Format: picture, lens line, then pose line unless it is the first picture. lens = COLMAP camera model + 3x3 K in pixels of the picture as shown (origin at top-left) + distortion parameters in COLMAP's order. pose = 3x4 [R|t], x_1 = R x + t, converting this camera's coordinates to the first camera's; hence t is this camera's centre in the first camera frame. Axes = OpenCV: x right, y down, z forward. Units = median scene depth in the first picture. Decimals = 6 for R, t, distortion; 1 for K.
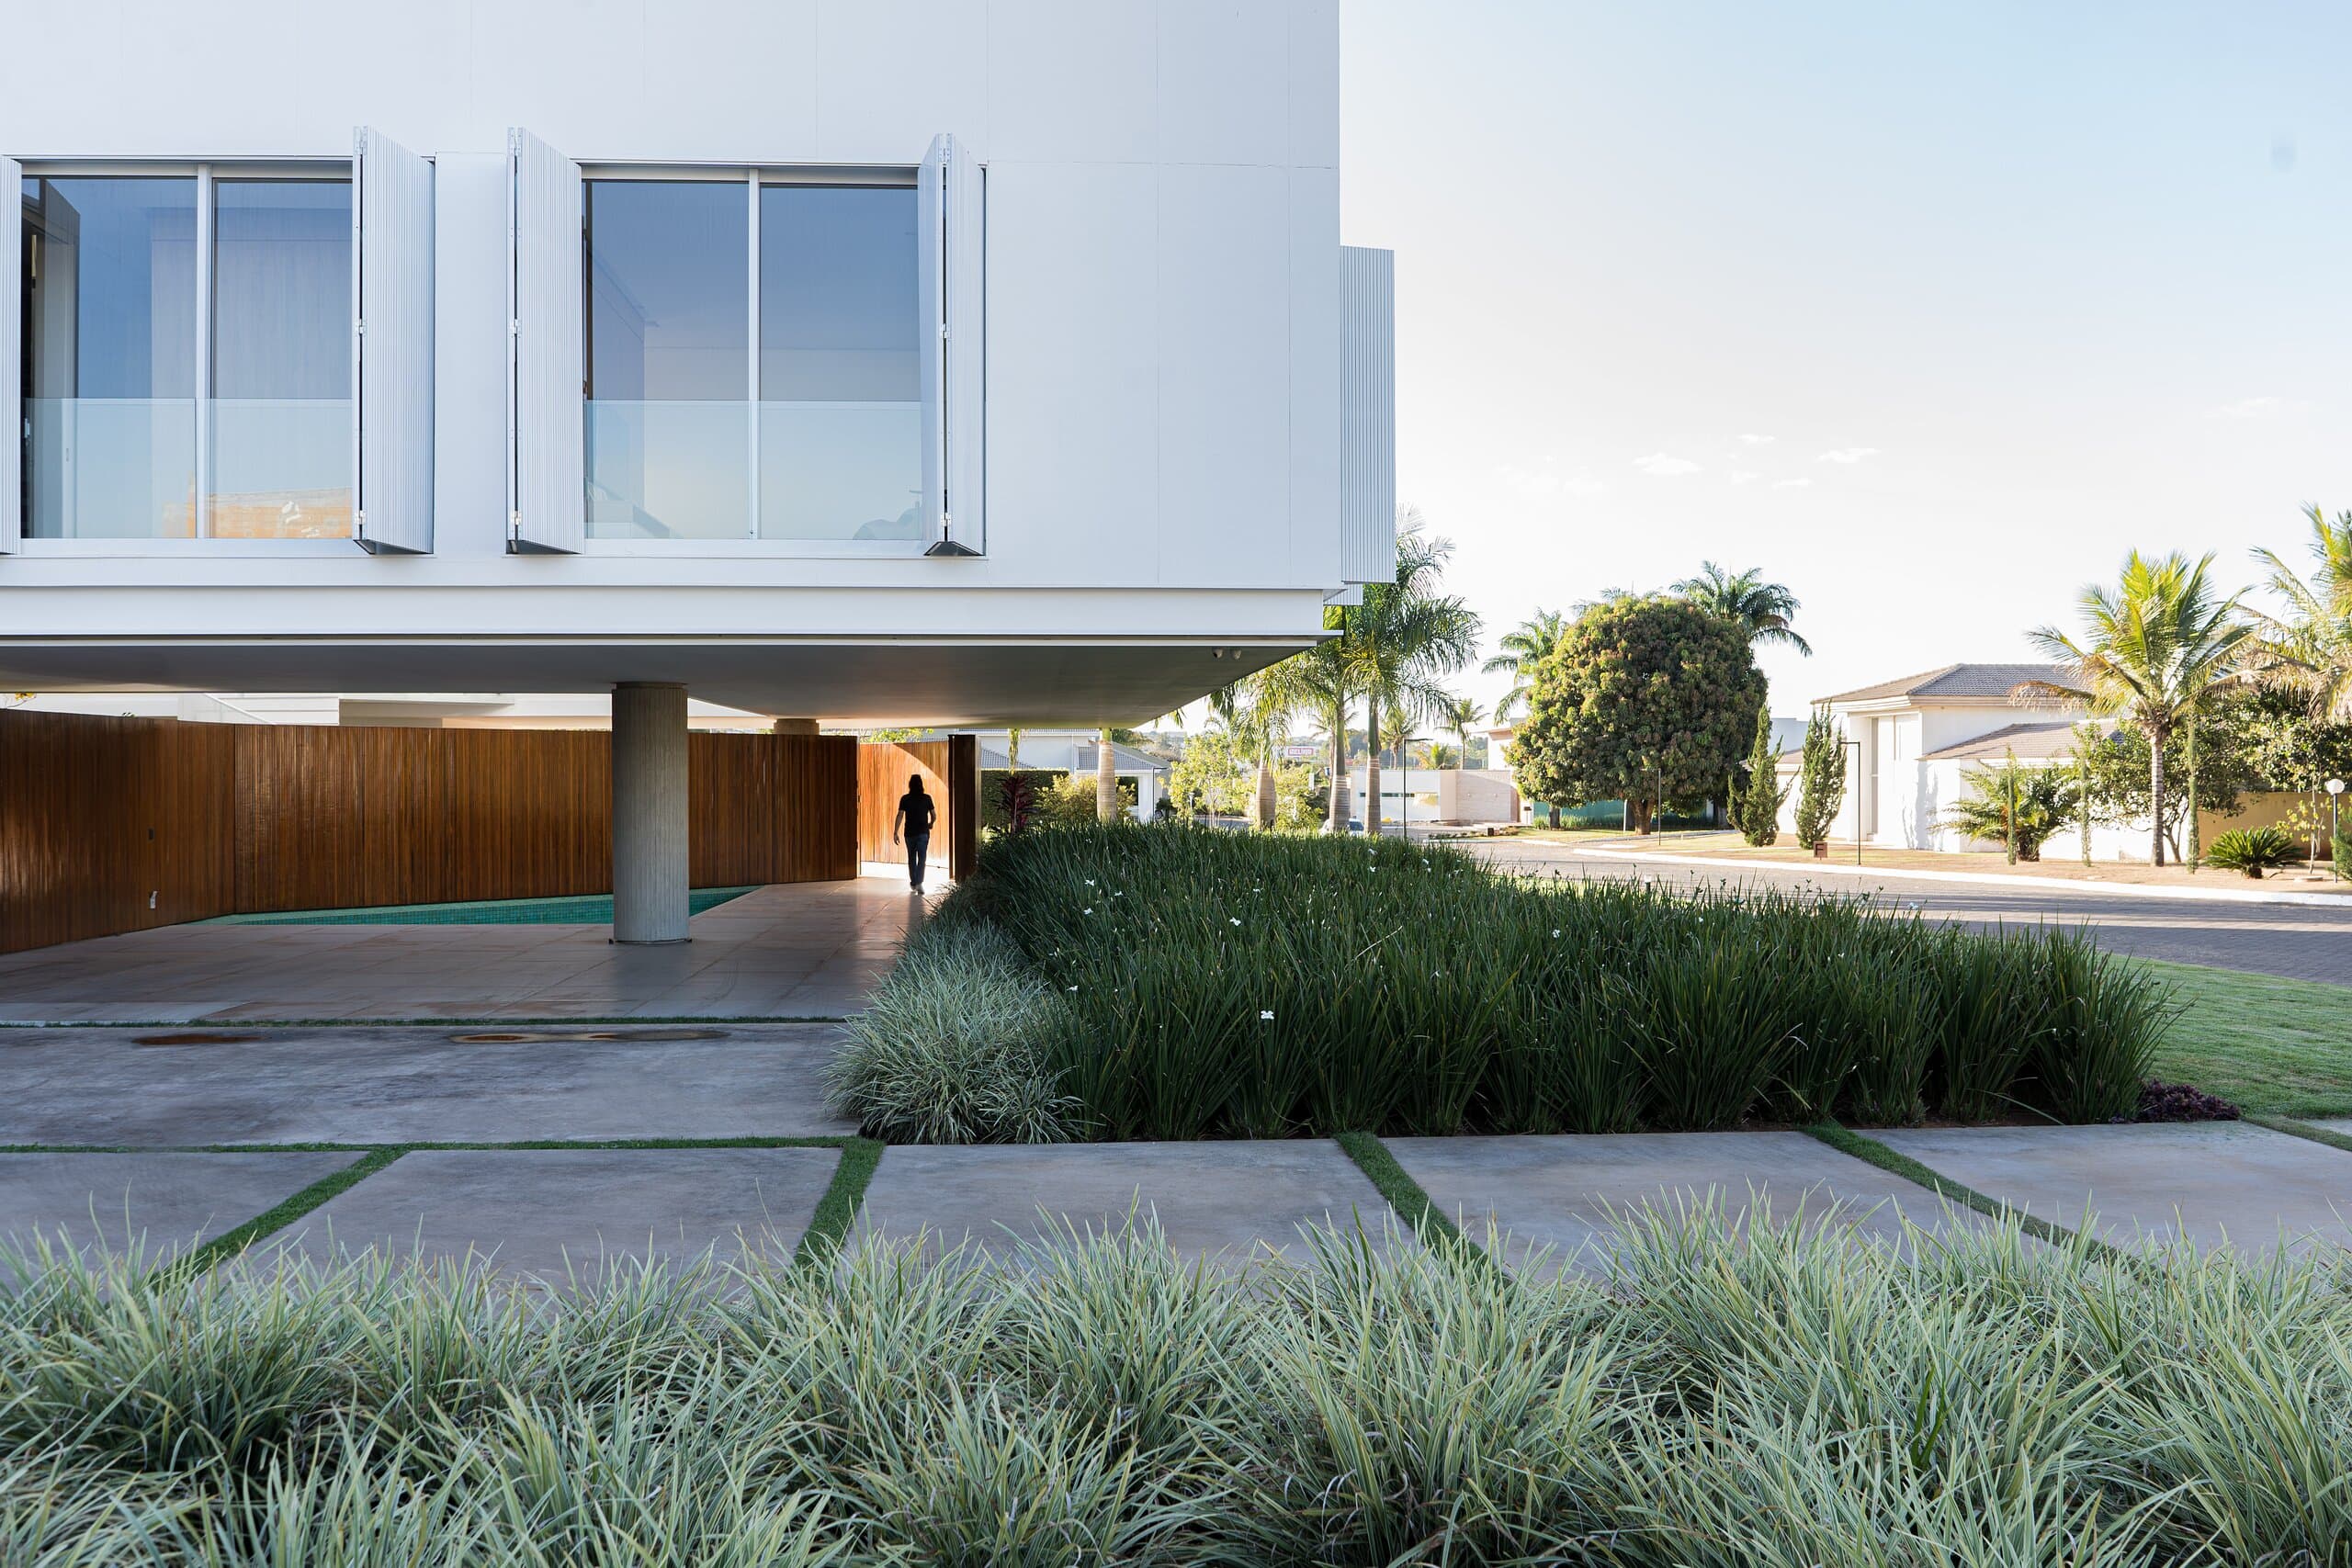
lens RADIAL K [[1952.3, 0, 1176.0], [0, 1952.3, 784.0], [0, 0, 1]] dist [0.003408, -0.000583]
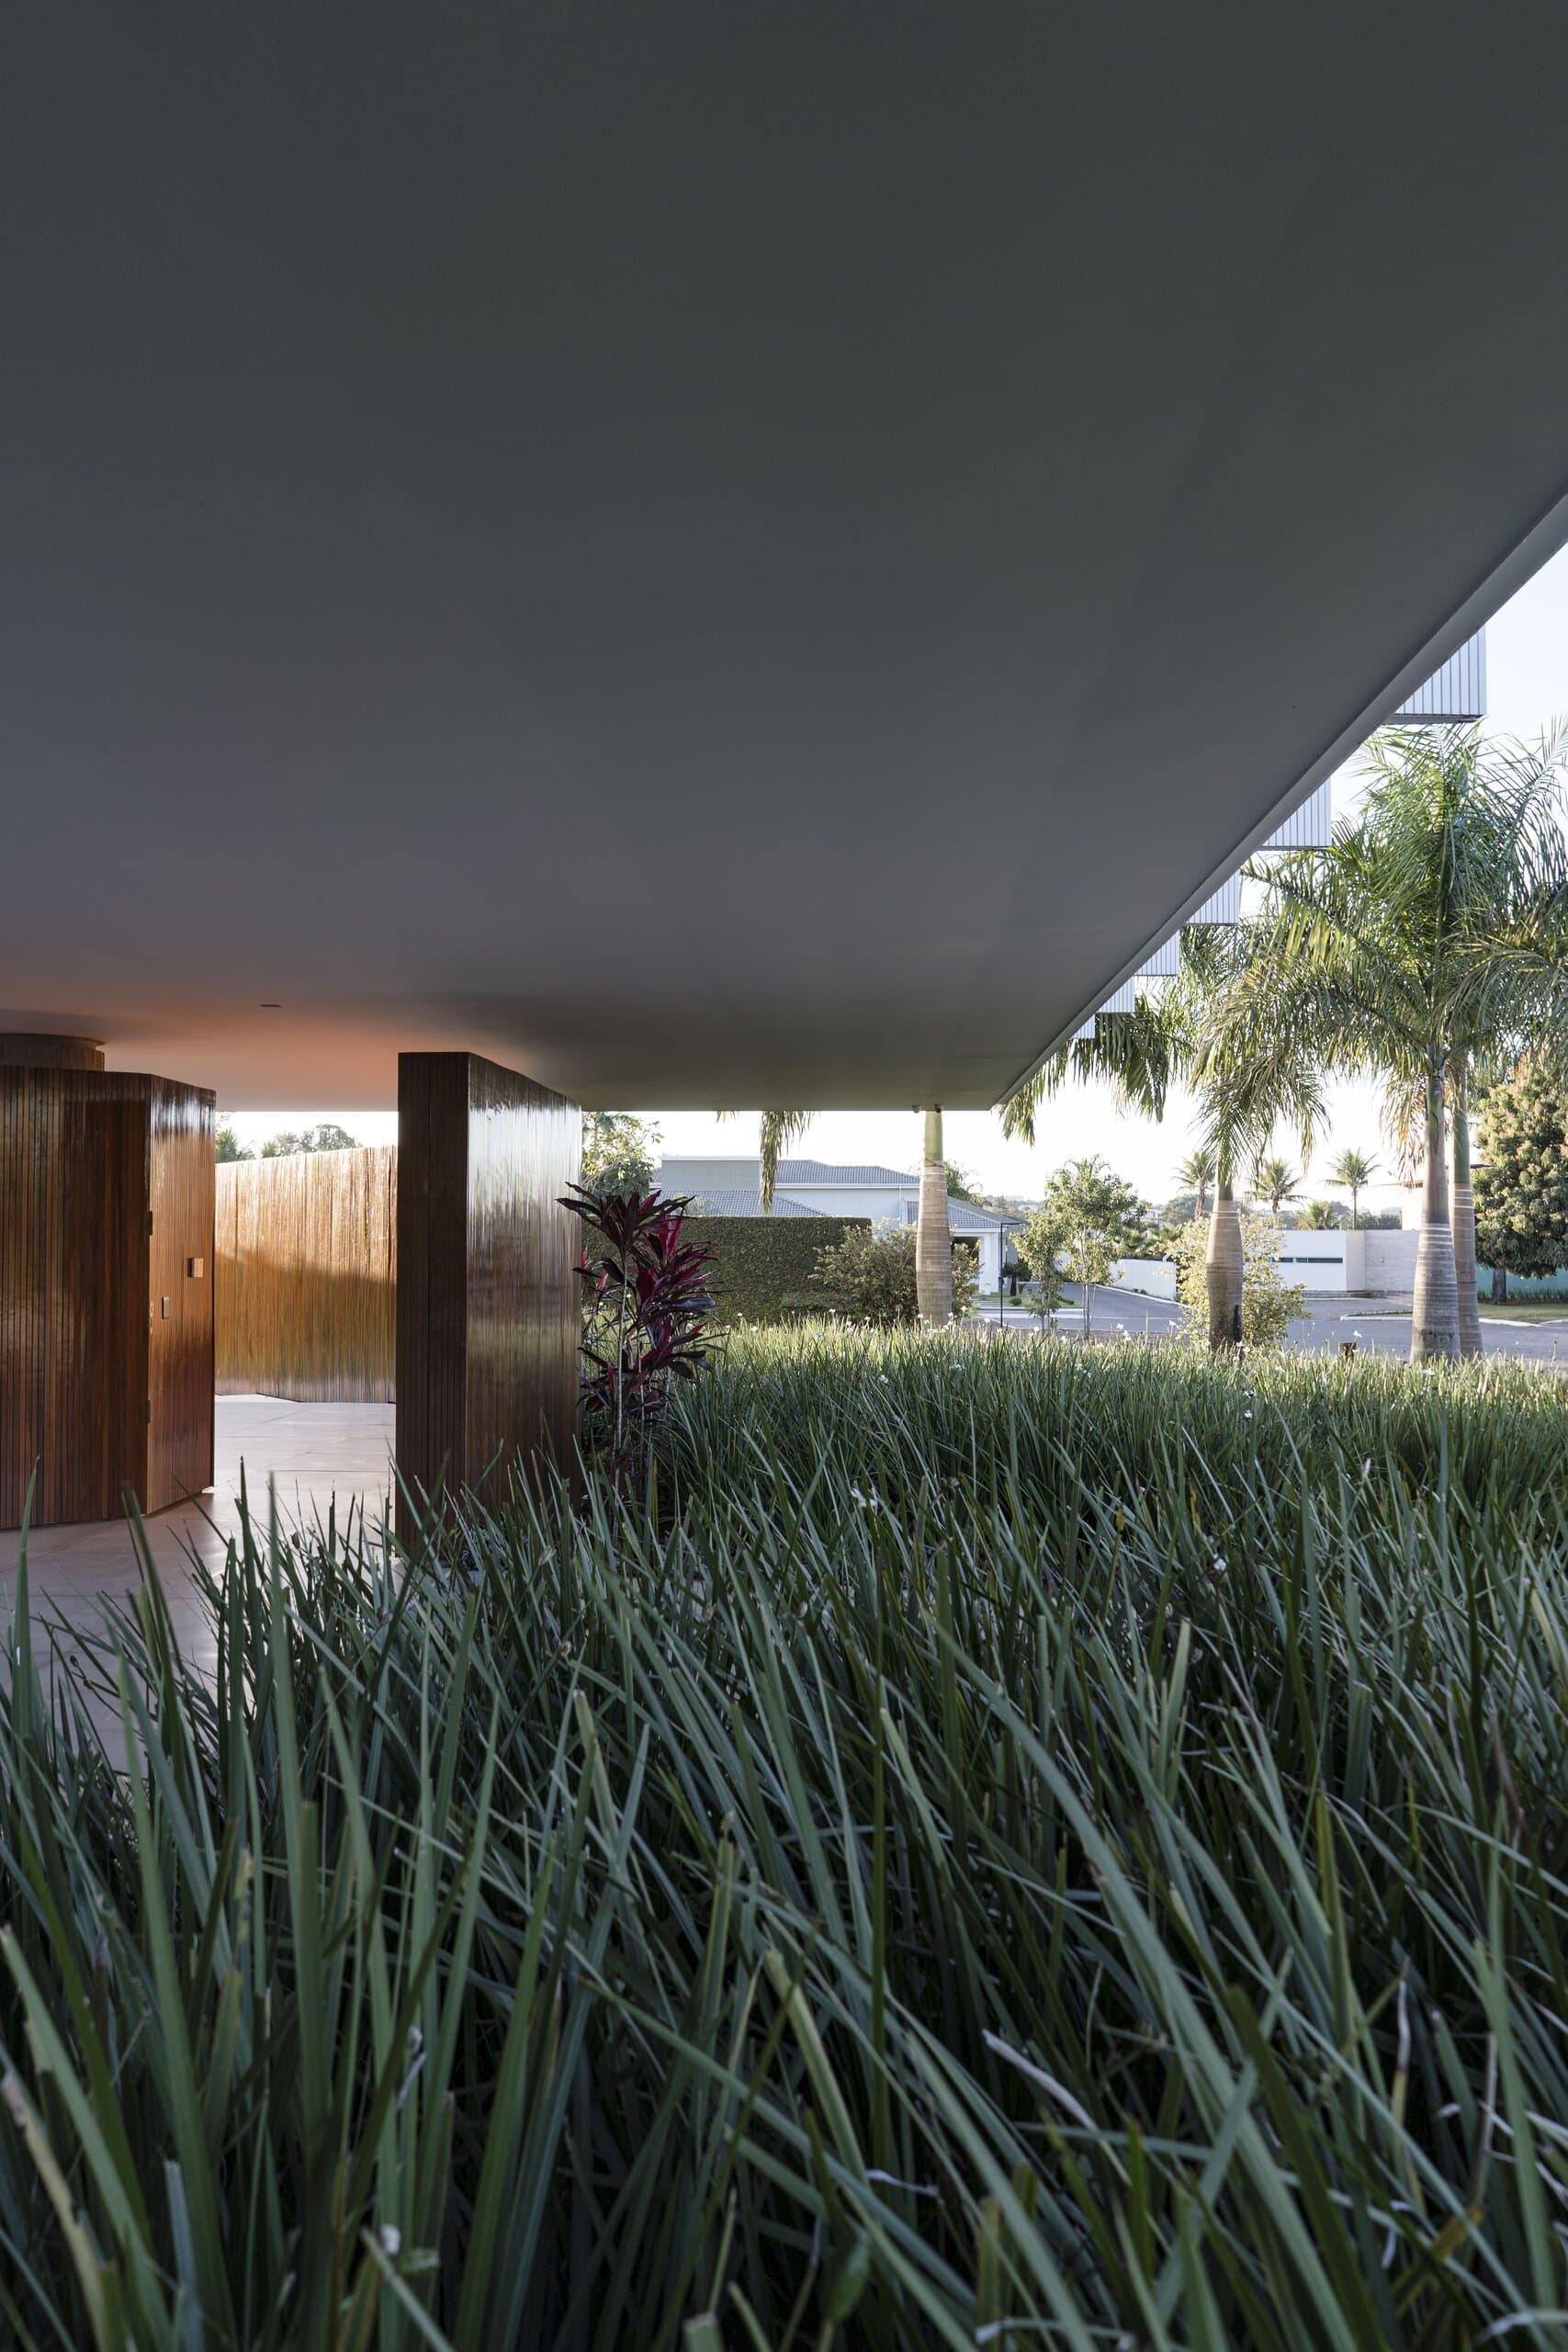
lens RADIAL K [[1952.3, 0, 779.3], [0, 1952.3, 1122.1], [0, 0, 1]] dist [0.003408, -0.000583]
pose [[0.992552, -0.005585, -0.121691, -0.003889], [-0.002072, 0.998030, -0.062706, 0.000198], [0.121801, 0.062492, 0.990585, 0.199682]]
